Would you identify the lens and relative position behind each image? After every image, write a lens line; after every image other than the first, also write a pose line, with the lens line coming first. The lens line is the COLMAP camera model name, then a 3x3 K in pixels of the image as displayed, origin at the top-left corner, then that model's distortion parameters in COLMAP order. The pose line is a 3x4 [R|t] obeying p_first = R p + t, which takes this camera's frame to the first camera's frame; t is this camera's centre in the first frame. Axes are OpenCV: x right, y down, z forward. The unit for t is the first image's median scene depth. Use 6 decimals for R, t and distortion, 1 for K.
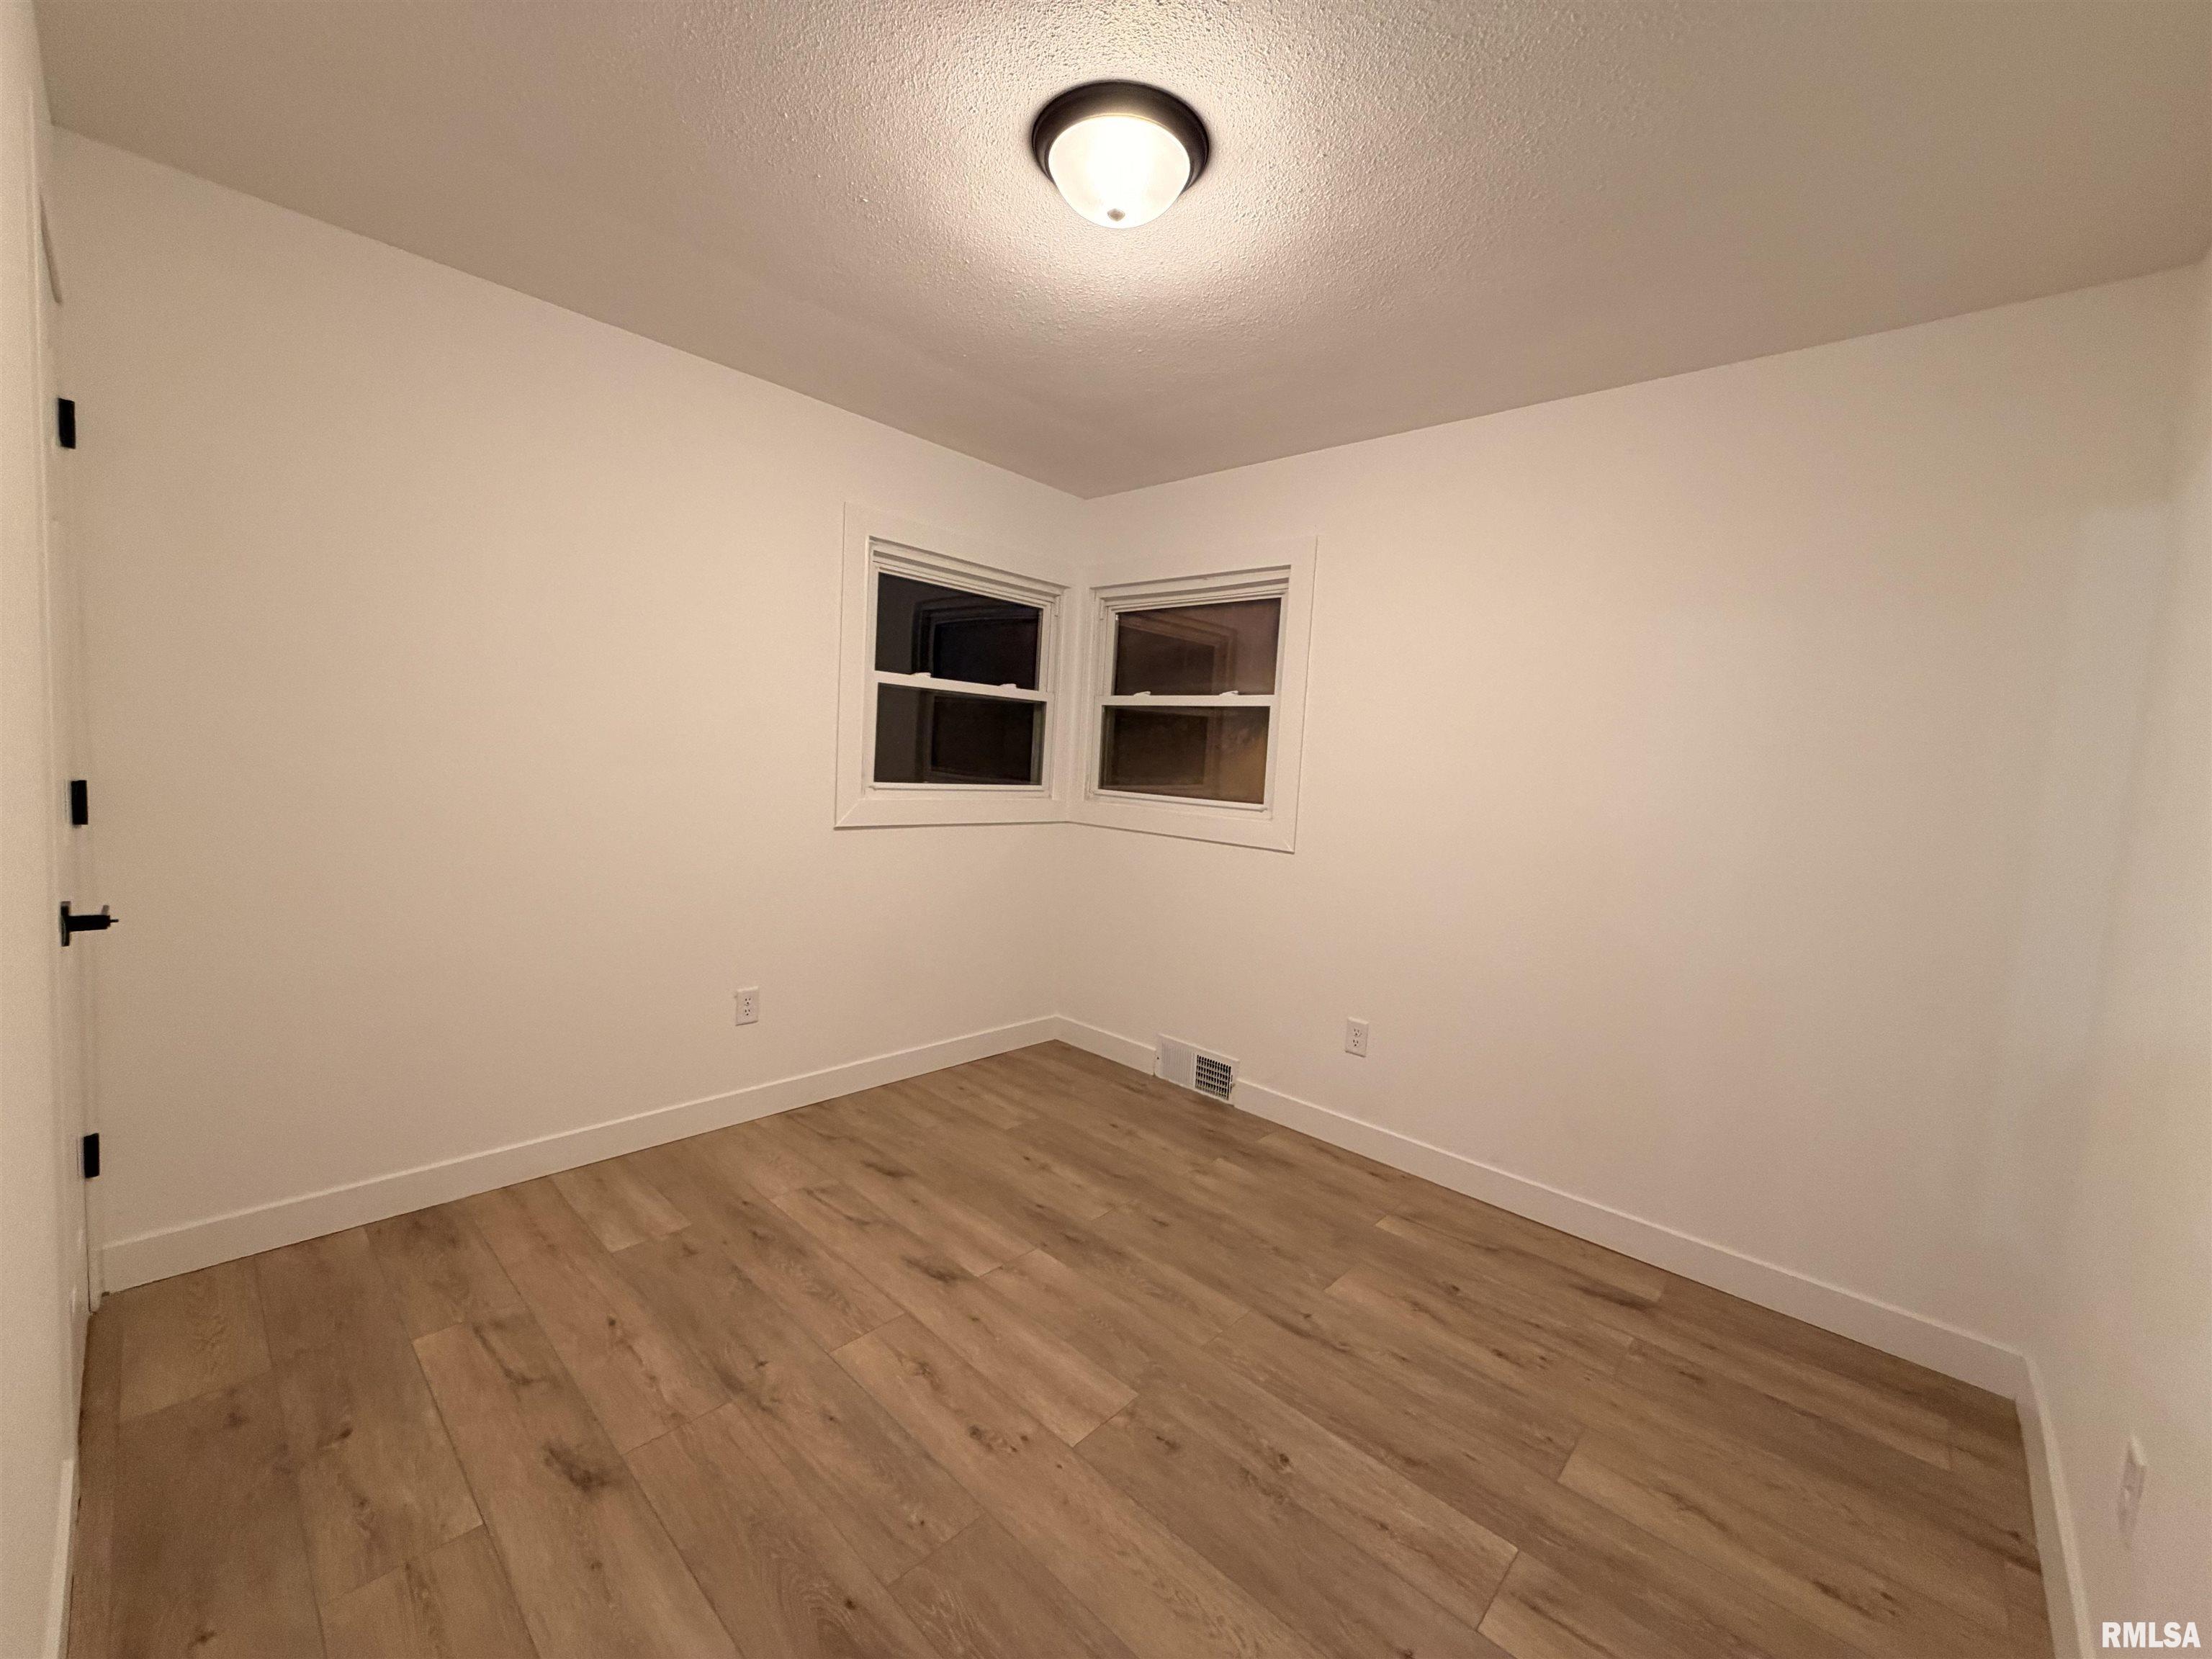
lens RADIAL K [[884.3, 0, 1109.3], [0, 884.3, 827.7], [0, 0, 1]] dist [0.001983, 0.000223]
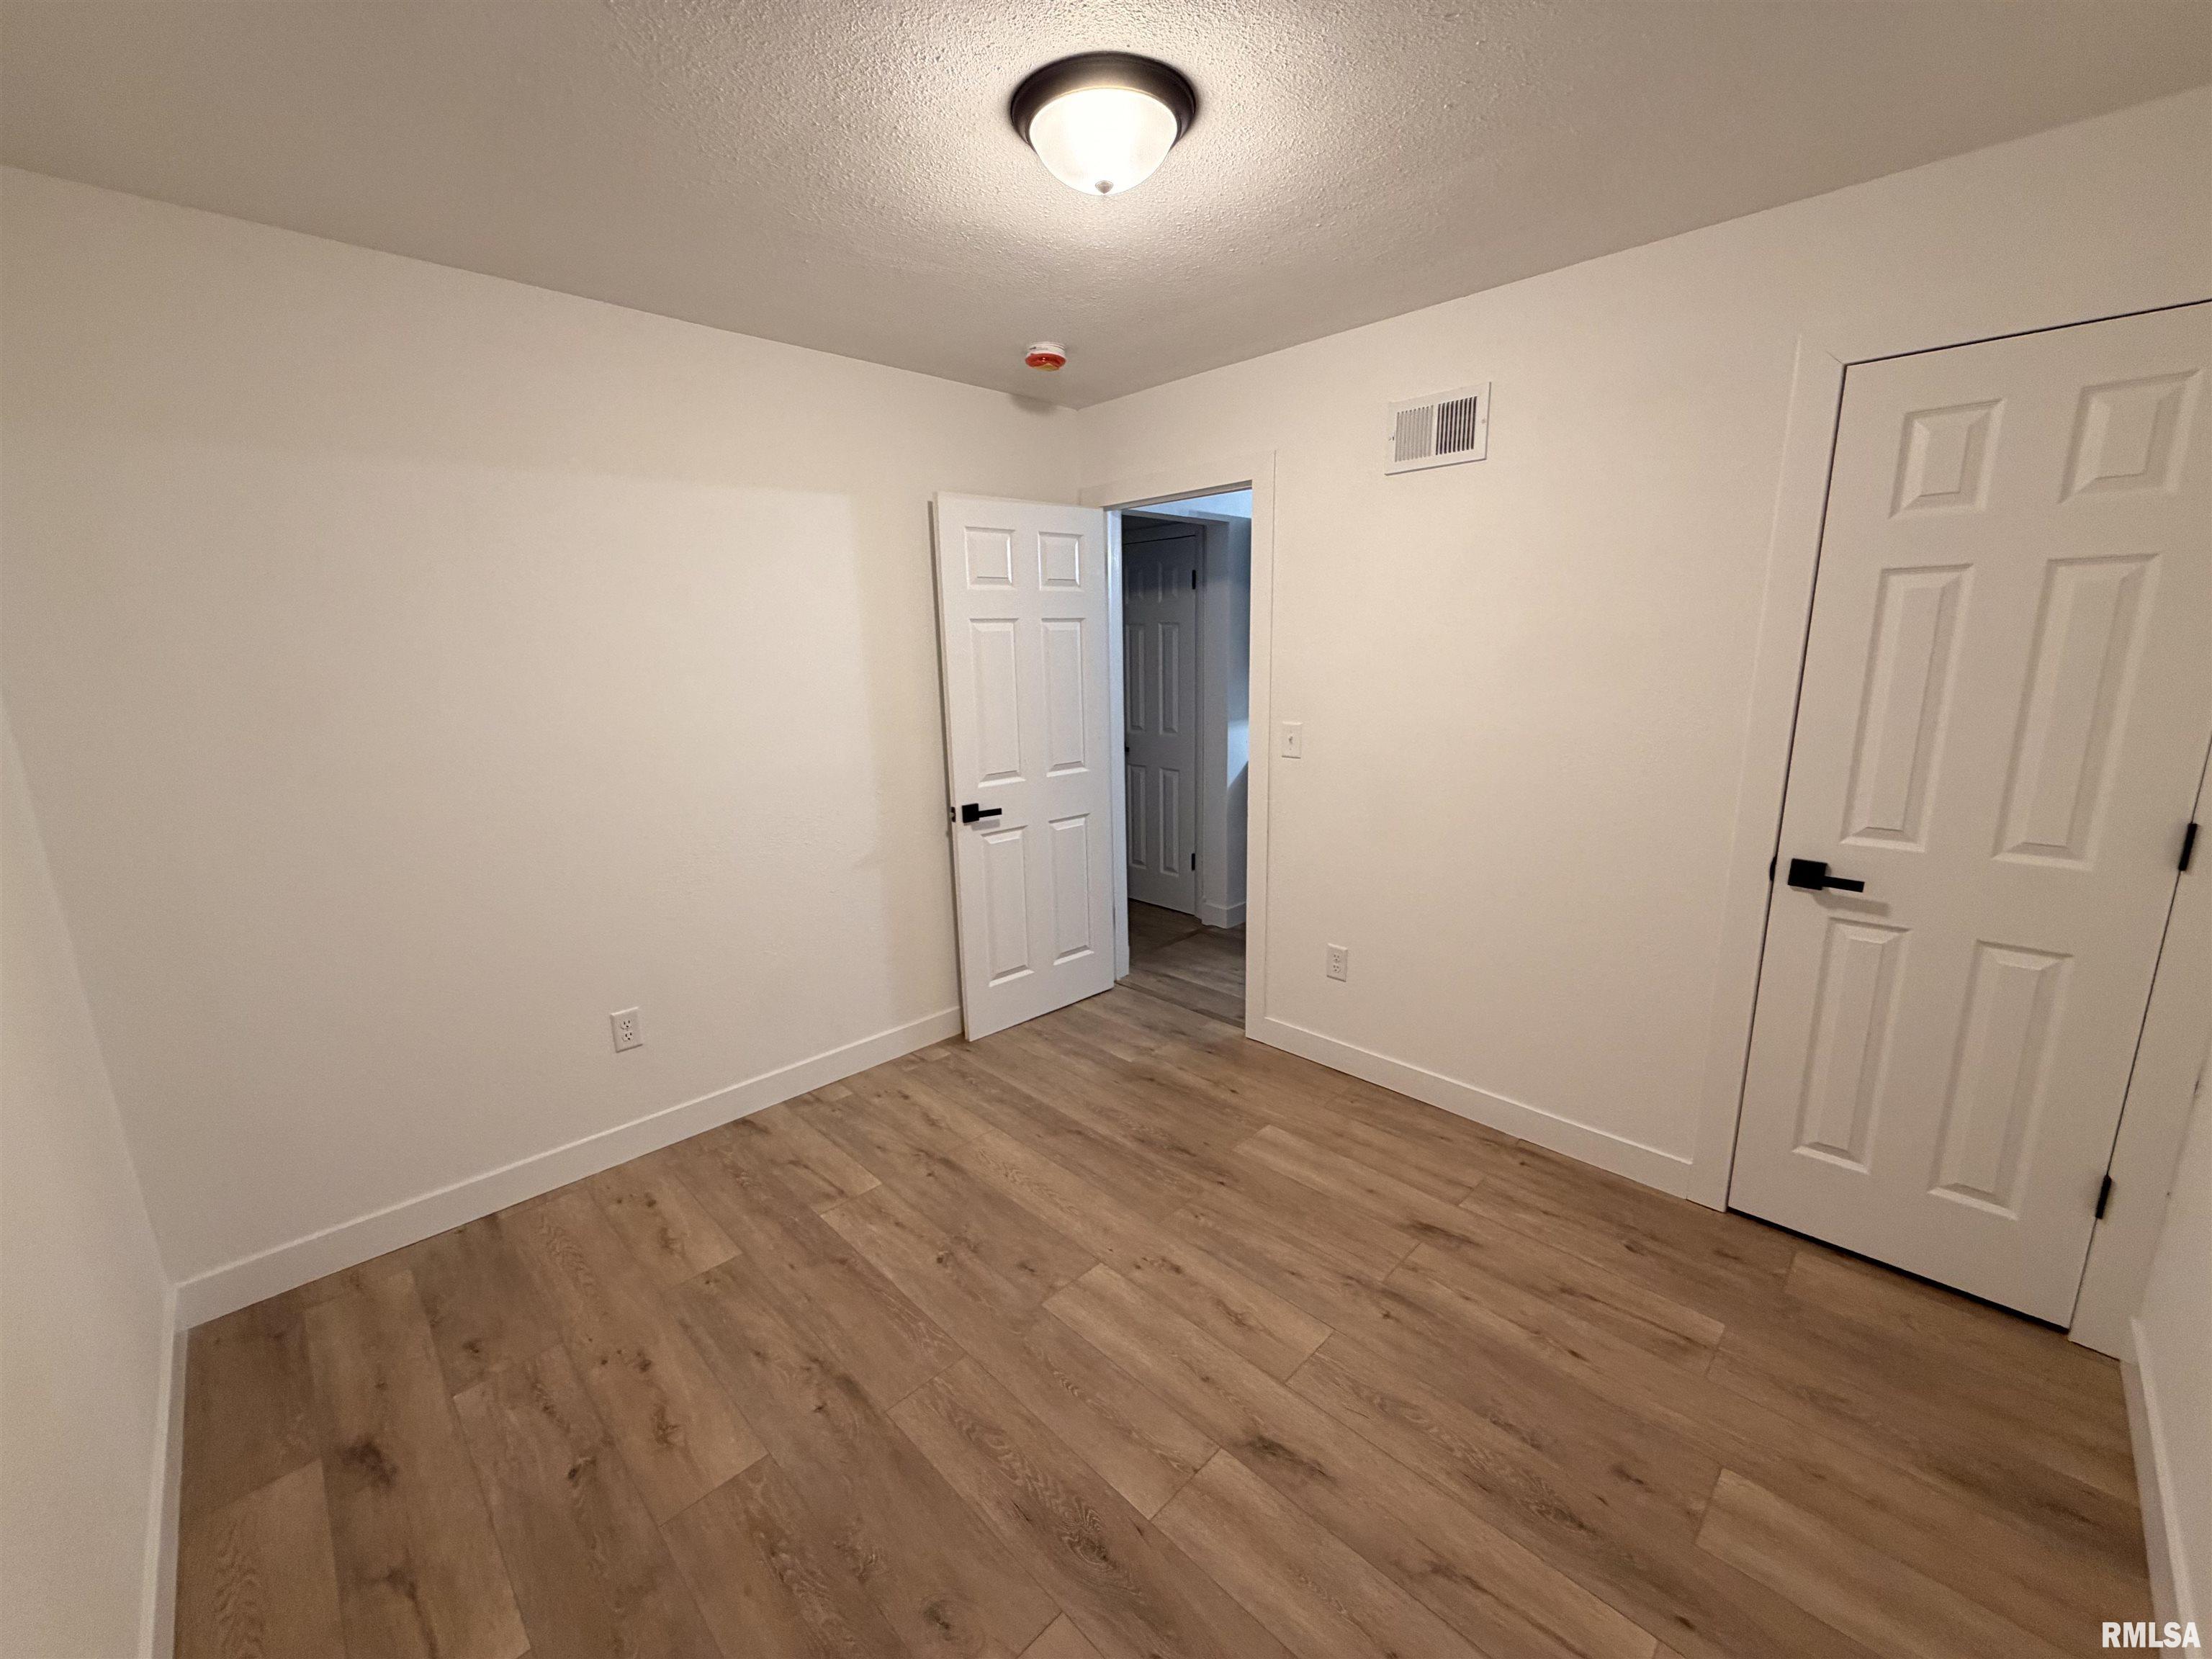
lens RADIAL K [[884.3, 0, 1107.6], [0, 884.3, 828.3], [0, 0, 1]] dist [0.001983, 0.000223]
pose [[-0.998243, -0.047811, 0.035007, -0.060605], [-0.035549, 0.955838, 0.291738, -0.268424], [-0.047410, 0.289980, -0.955858, 1.874896]]
